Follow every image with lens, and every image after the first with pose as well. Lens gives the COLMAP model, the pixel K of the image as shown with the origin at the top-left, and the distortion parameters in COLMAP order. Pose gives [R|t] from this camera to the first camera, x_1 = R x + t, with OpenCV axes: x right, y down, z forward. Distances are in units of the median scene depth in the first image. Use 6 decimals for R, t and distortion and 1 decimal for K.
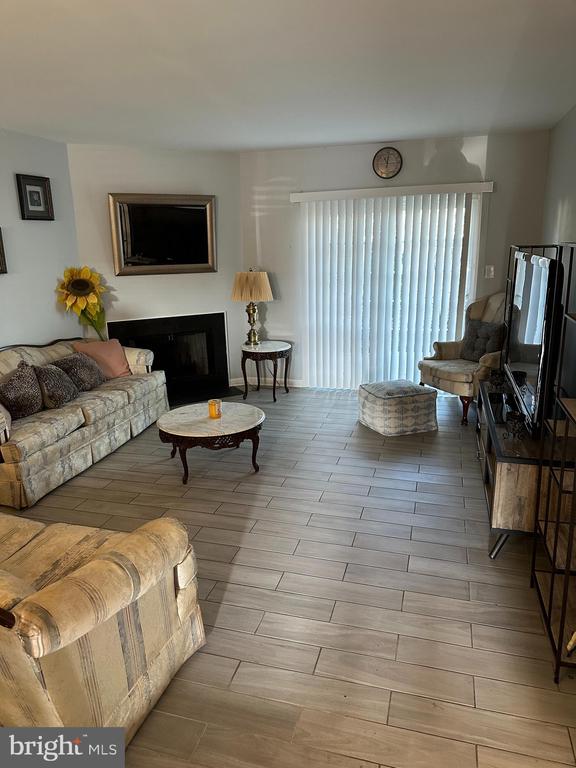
lens RADIAL K [[541.4, 0, 284.0], [0, 541.4, 381.9], [0, 0, 1]] dist [0.102005, -0.147545]
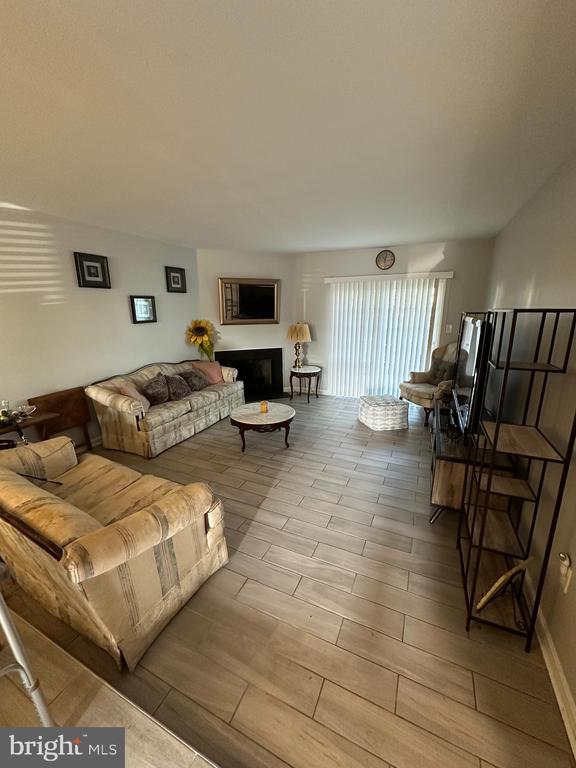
lens RADIAL K [[306.5, 0, 288.0], [0, 306.5, 384.0], [0, 0, 1]] dist [-0.000742, 0.000025]
pose [[0.988505, 0.053449, -0.141426, 0.059352], [-0.054561, 0.998502, -0.003996, -0.016581], [0.141001, 0.011667, 0.989941, 0.080186]]
